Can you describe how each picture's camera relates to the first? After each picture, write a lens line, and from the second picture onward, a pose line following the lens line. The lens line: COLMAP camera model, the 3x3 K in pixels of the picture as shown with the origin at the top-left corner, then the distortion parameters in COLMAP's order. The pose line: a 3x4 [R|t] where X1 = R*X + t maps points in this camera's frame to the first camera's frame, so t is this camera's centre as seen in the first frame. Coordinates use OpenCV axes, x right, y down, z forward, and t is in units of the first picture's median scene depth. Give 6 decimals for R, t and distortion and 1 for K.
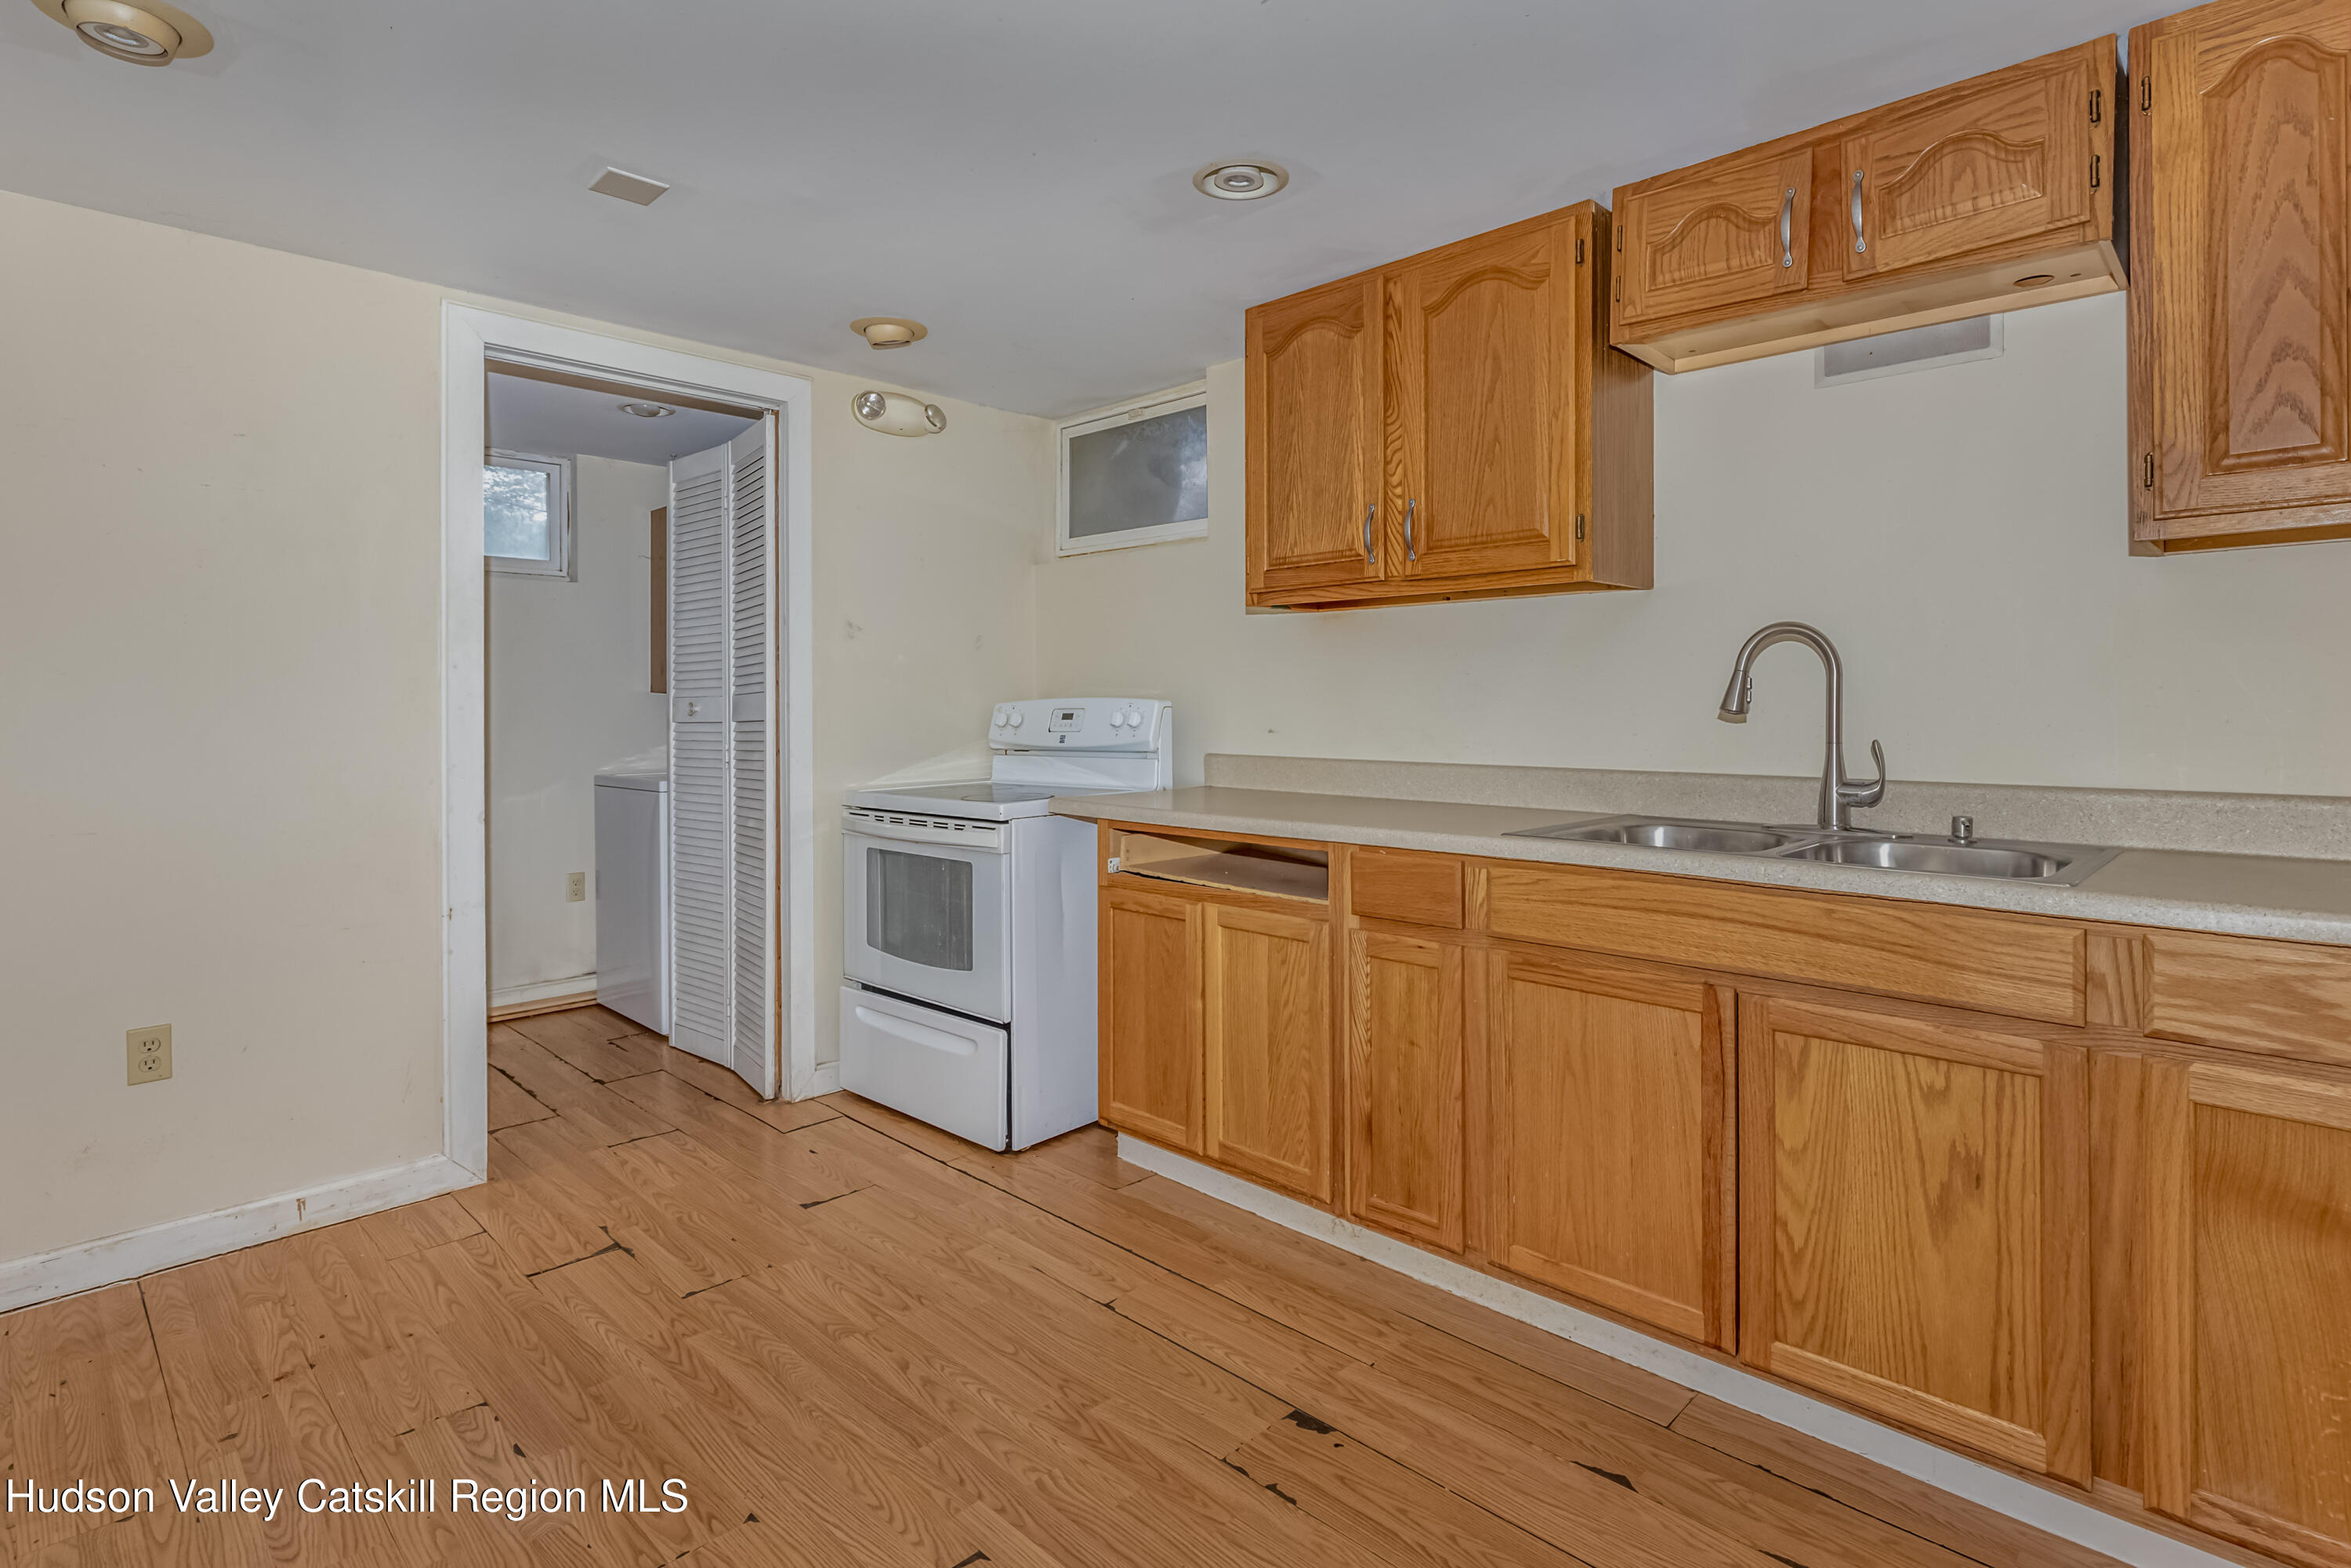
lens RADIAL K [[1137.5, 0, 1161.0], [0, 1137.5, 715.8], [0, 0, 1]] dist [0.007401, -0.001967]
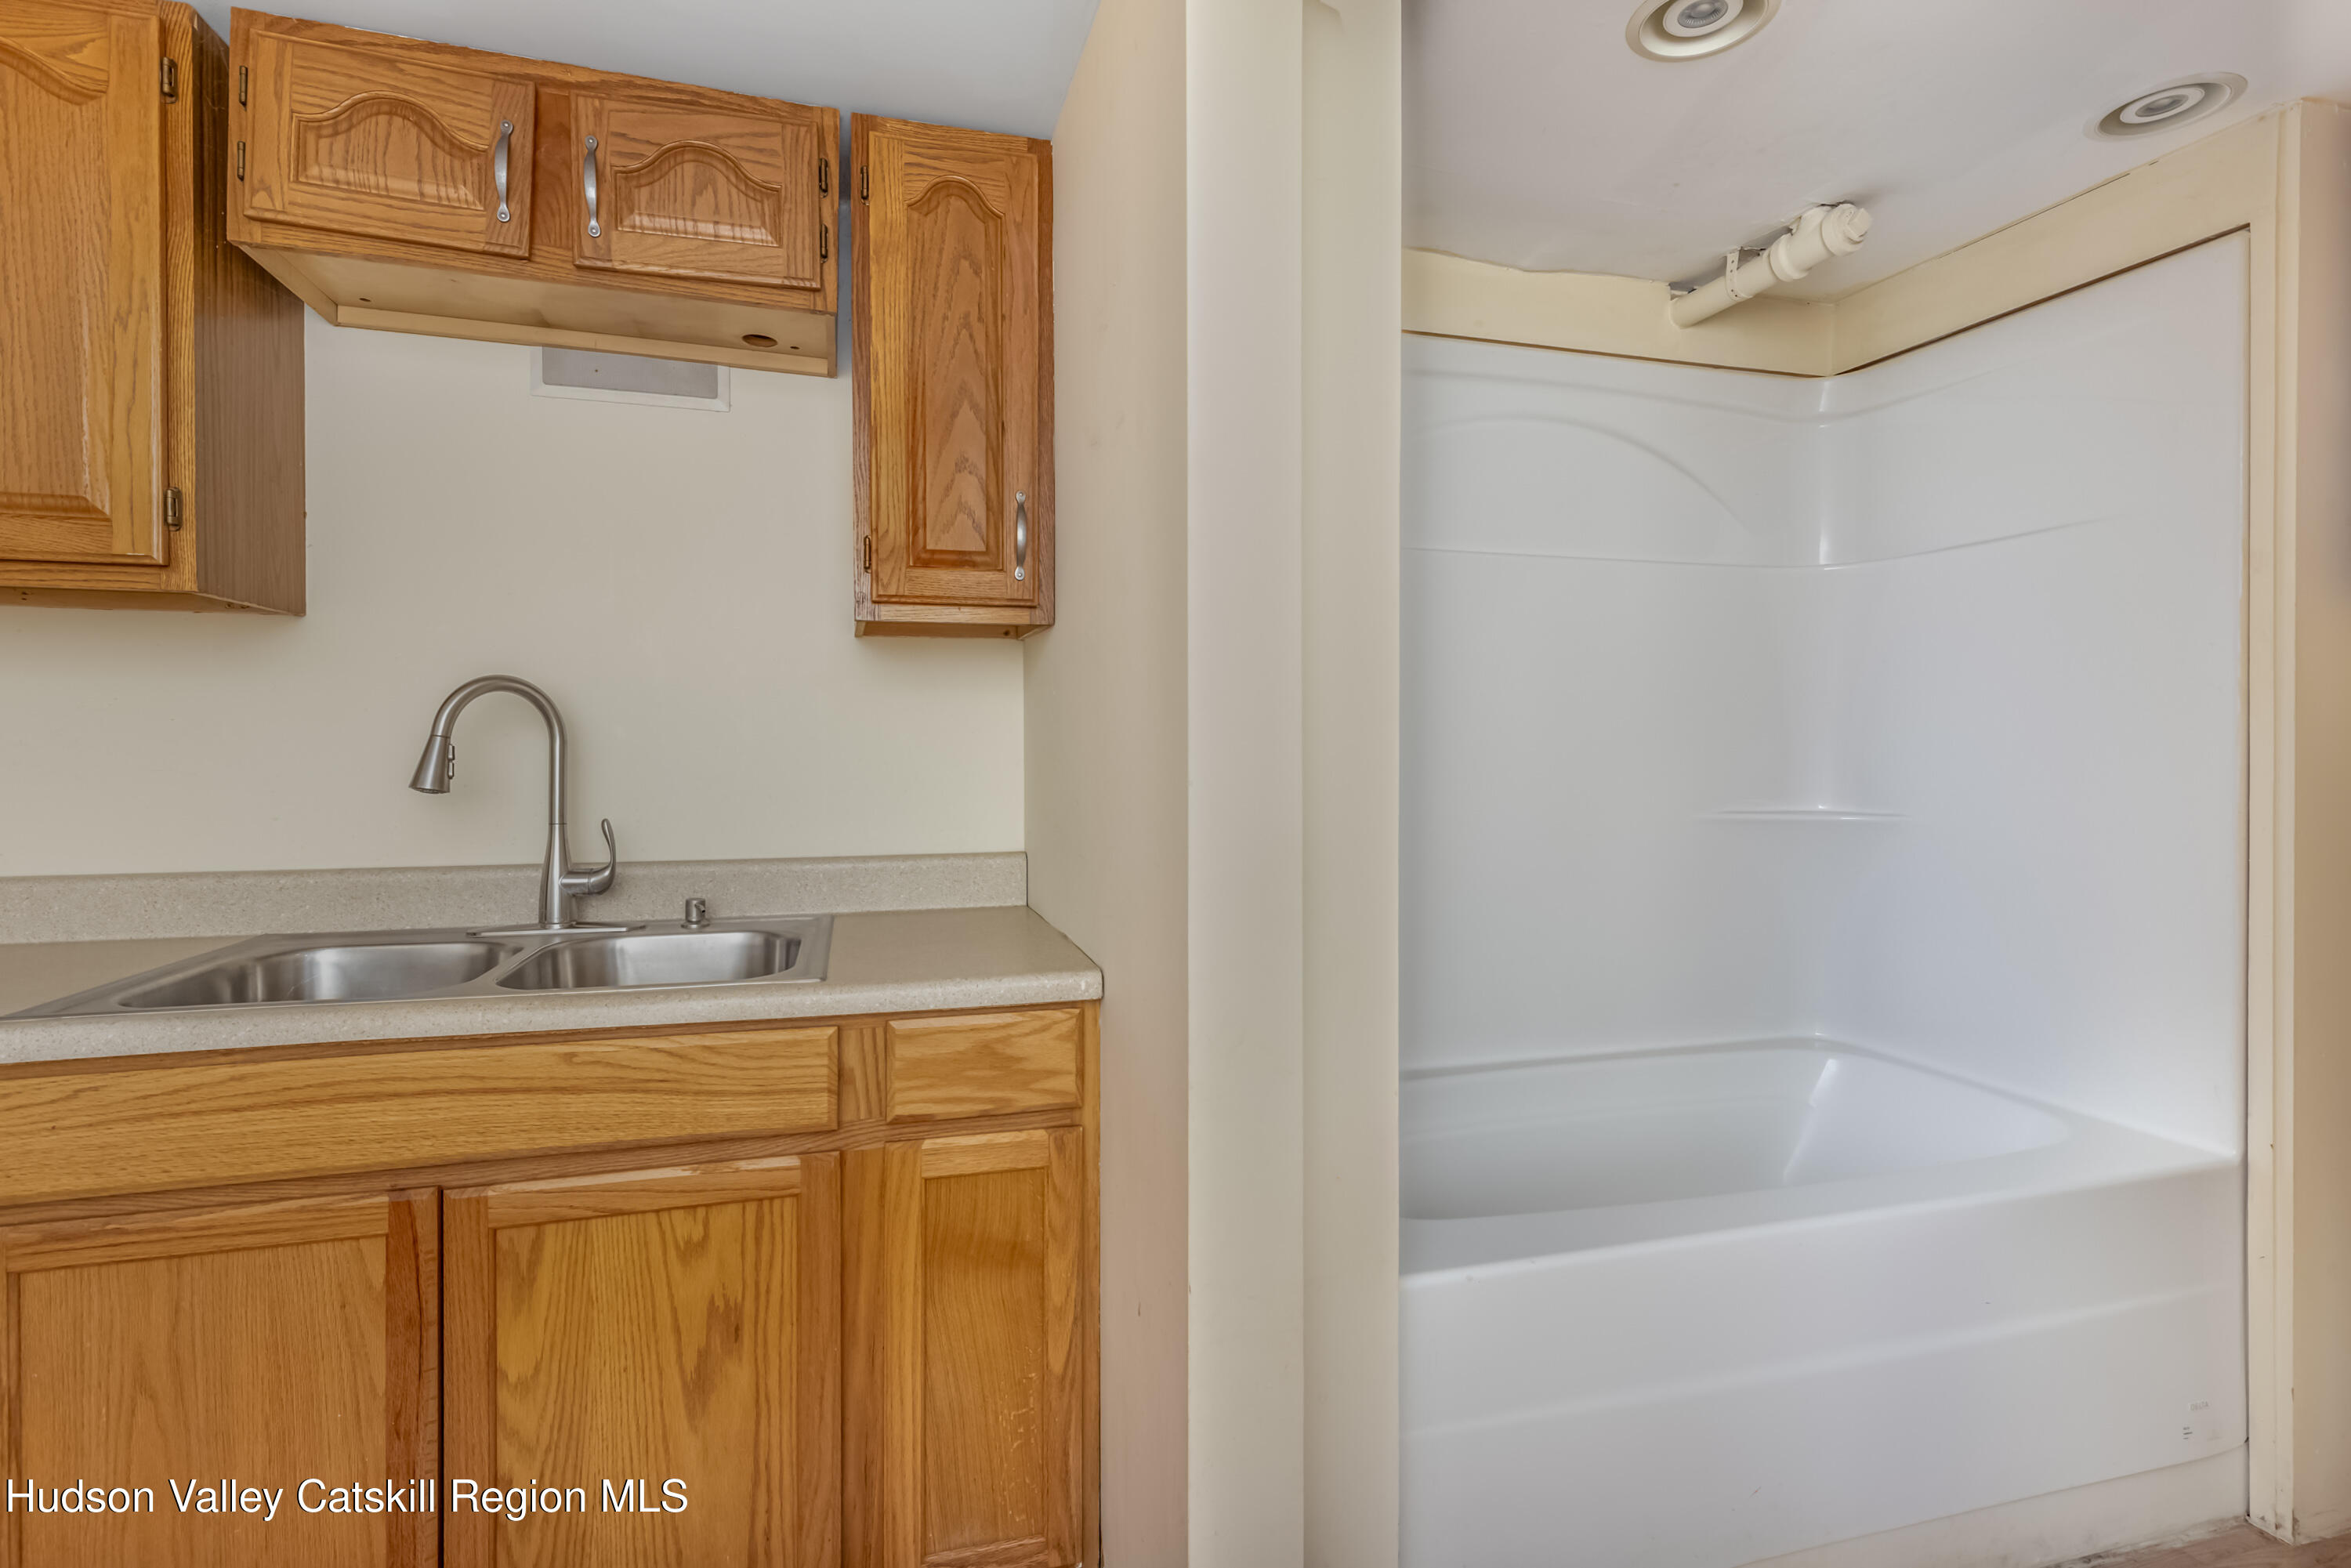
lens RADIAL K [[1137.5, 0, 1191.0], [0, 1137.5, 753.8], [0, 0, 1]] dist [0.007401, -0.001967]
pose [[0.483138, 0.000845, 0.875544, 0.107169], [0.005013, 0.999980, -0.003731, -0.027937], [-0.875530, 0.006191, 0.483124, 0.245450]]
